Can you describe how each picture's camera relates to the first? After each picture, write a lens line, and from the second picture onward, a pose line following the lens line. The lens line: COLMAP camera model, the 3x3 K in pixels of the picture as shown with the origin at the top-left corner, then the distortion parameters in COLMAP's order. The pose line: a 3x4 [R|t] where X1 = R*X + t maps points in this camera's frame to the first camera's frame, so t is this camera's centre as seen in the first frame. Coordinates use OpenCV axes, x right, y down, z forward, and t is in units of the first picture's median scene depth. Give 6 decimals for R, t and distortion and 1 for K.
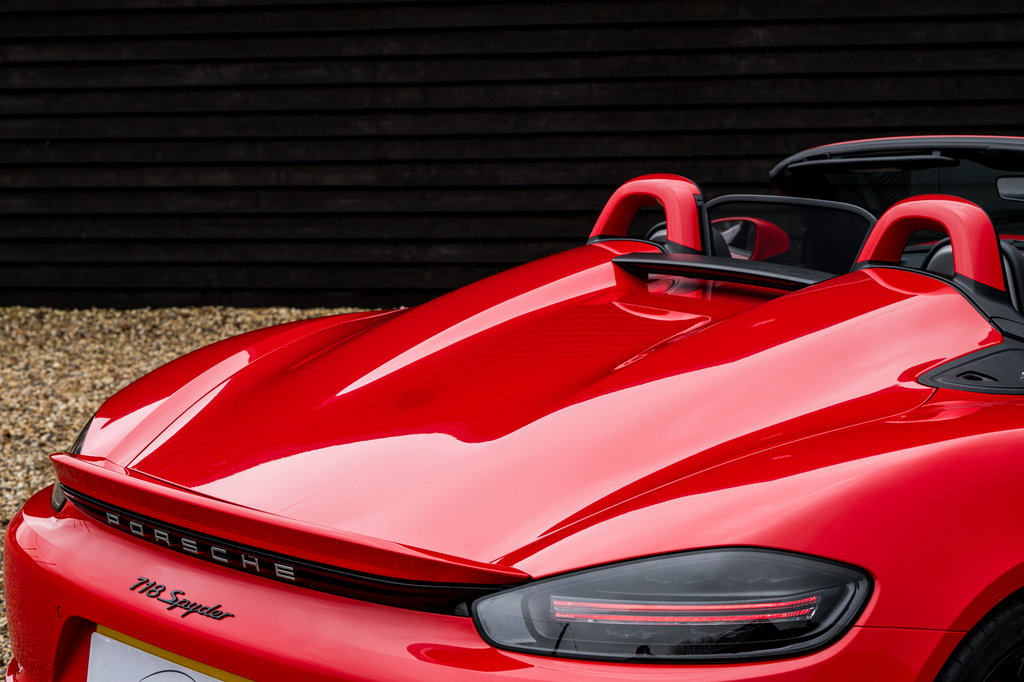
lens RADIAL K [[2040.0, 0, 512.0], [0, 2040.0, 341.0], [0, 0, 1]] dist [0.013950, -0.013978]
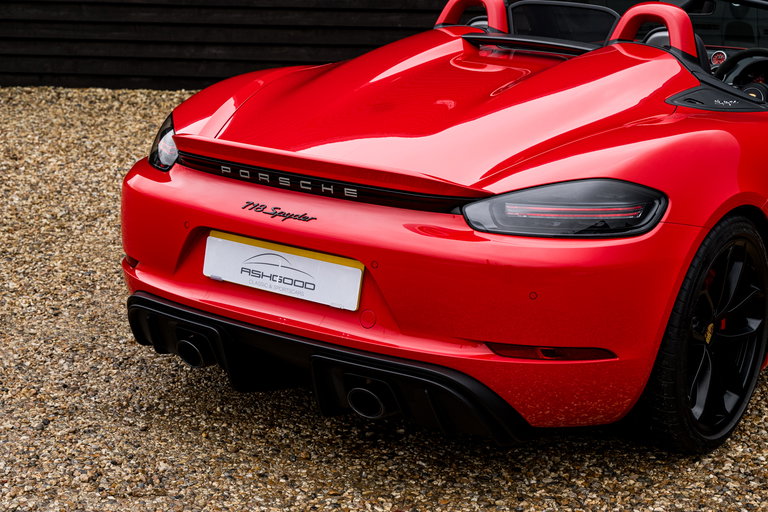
lens RADIAL K [[1530.0, 0, 384.0], [0, 1530.0, 256.0], [0, 0, 1]] dist [0.013950, -0.013978]
pose [[0.986805, 0.005659, 0.161812, -0.203625], [-0.017450, 0.997285, 0.071538, 0.048441], [-0.160968, -0.073418, 0.984225, -0.229829]]
